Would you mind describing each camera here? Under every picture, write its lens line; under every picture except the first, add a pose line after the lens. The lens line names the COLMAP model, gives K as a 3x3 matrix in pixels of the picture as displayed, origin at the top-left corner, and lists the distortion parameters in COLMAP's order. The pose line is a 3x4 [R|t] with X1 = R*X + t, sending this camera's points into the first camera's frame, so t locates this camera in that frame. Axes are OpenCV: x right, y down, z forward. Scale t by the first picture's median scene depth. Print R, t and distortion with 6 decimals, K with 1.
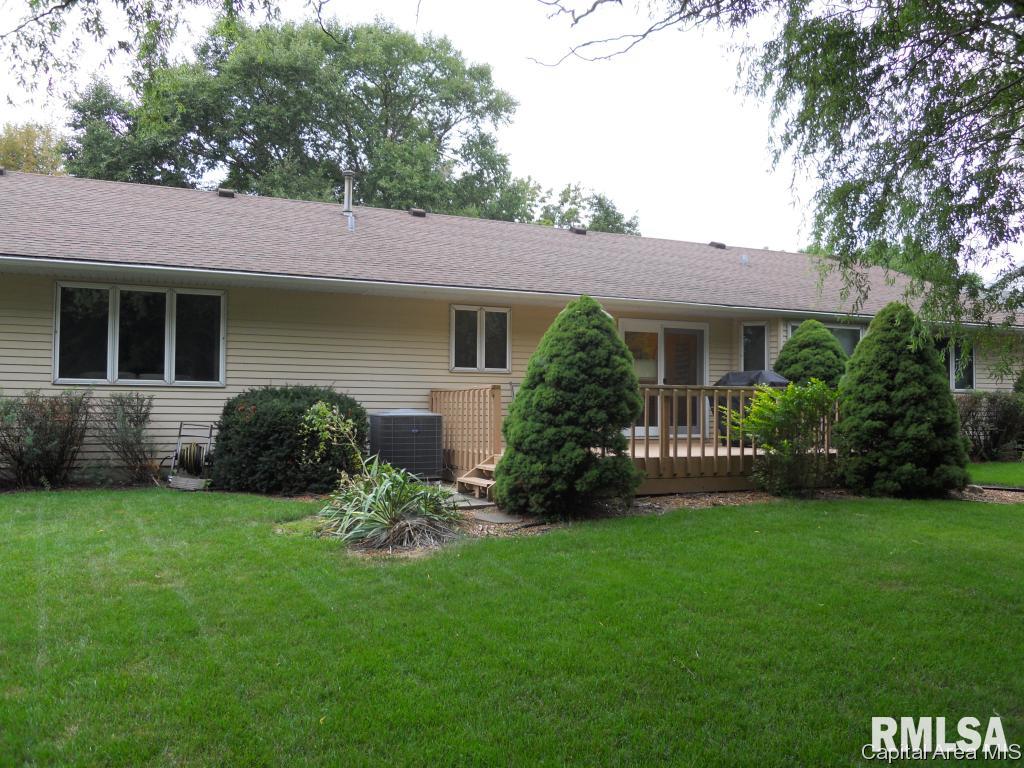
lens RADIAL K [[845.1, 0, 512.9], [0, 845.1, 397.3], [0, 0, 1]] dist [-0.043510, 0.027162]
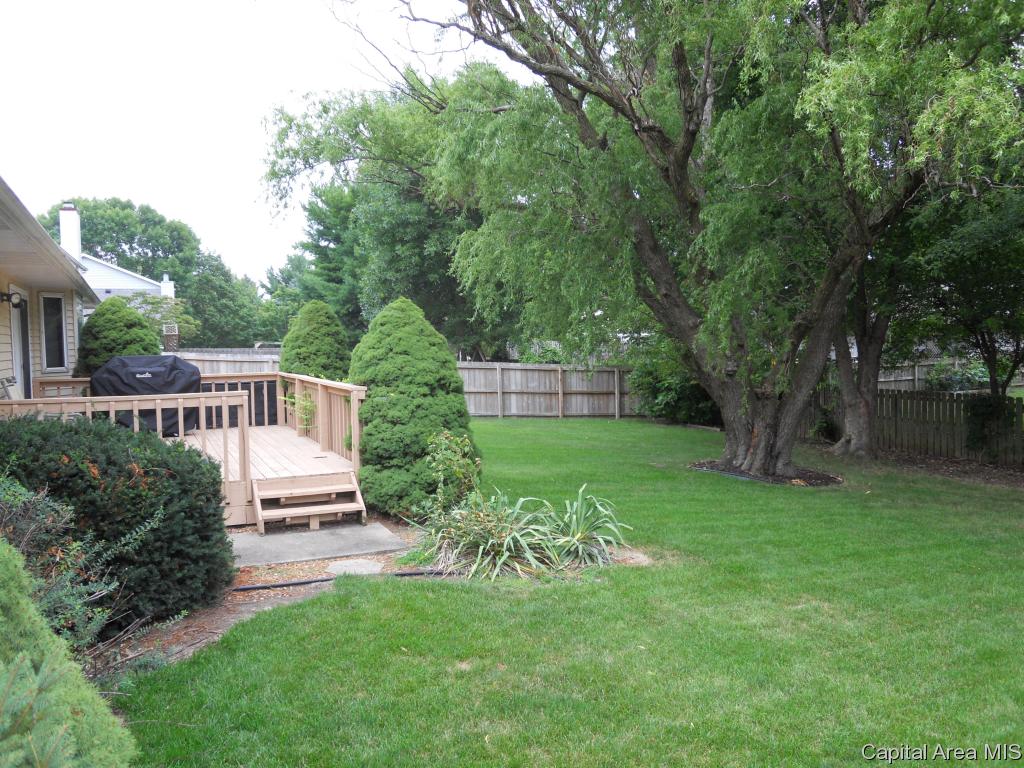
lens RADIAL K [[845.1, 0, 512.9], [0, 845.1, 397.3], [0, 0, 1]] dist [-0.043510, 0.027162]
pose [[-0.019666, -0.071569, 0.997242, -0.796747], [-0.007375, 0.997418, 0.071437, -0.065659], [-0.999779, -0.005950, -0.020143, 0.755025]]
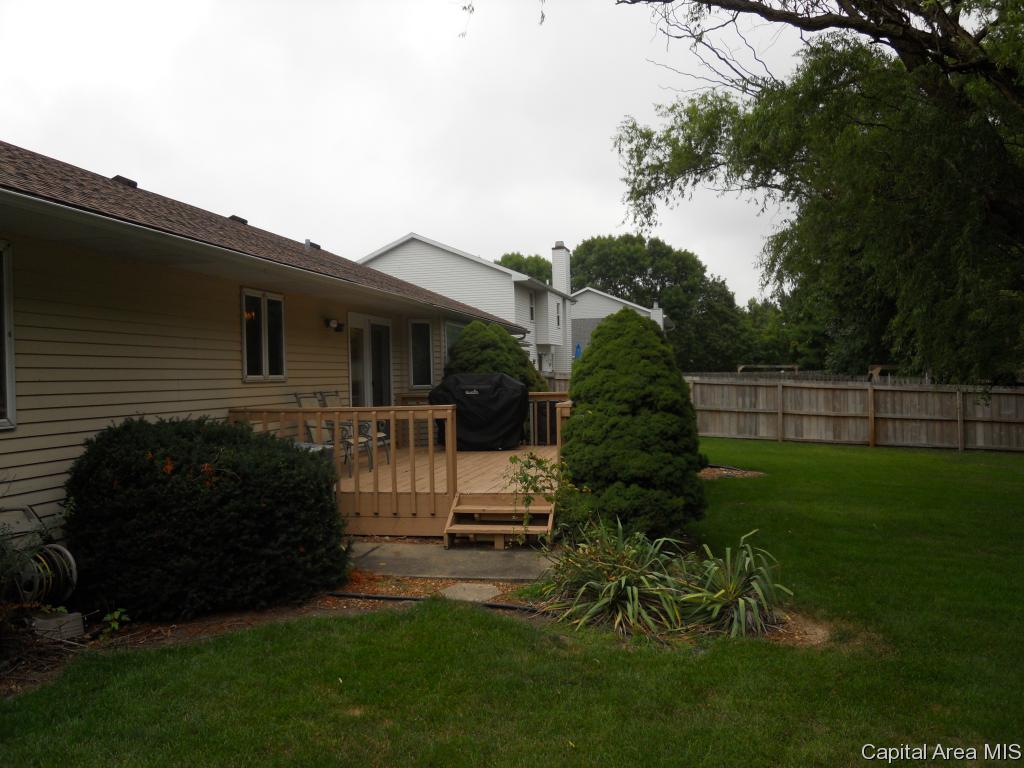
lens RADIAL K [[845.1, 0, 512.9], [0, 845.1, 397.3], [0, 0, 1]] dist [-0.043510, 0.027162]
pose [[0.561884, -0.038894, 0.826301, -0.641220], [0.007796, 0.999099, 0.041726, -0.054342], [-0.827179, -0.017004, 0.561681, 0.497262]]
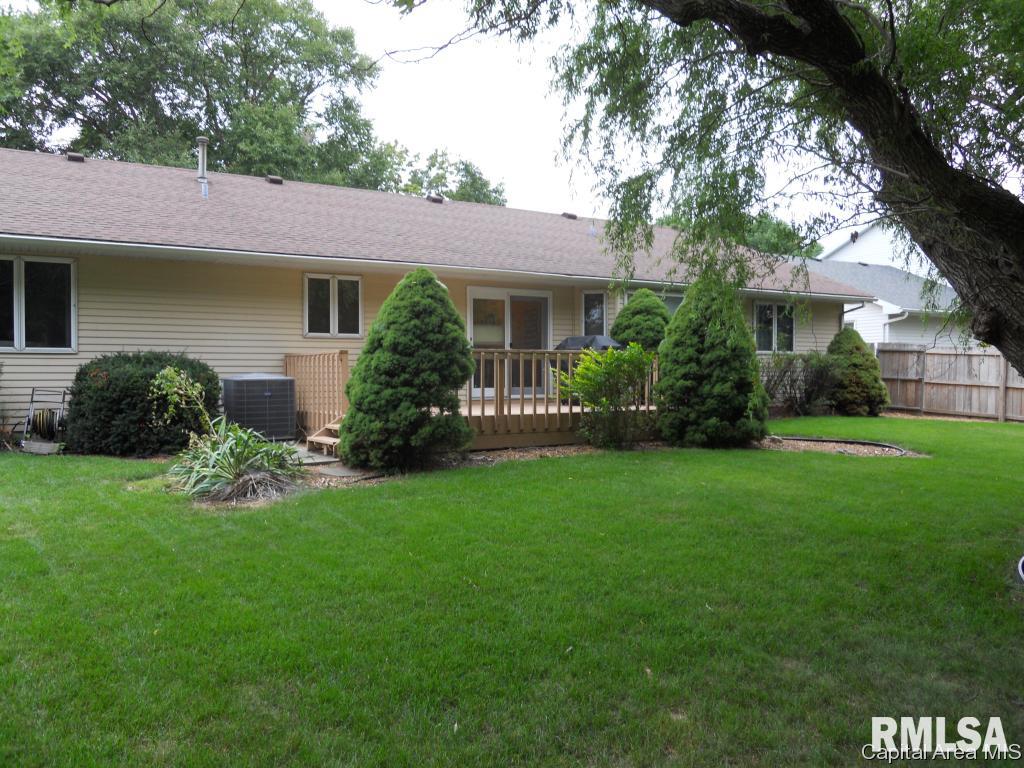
lens RADIAL K [[841.8, 0, 511.7], [0, 841.8, 405.3], [0, 0, 1]] dist [-0.045624, 0.009412]
pose [[0.989837, -0.013447, 0.141569, 0.038614], [0.005911, 0.998549, 0.053516, -0.000277], [-0.142083, -0.052136, 0.988481, -0.080660]]
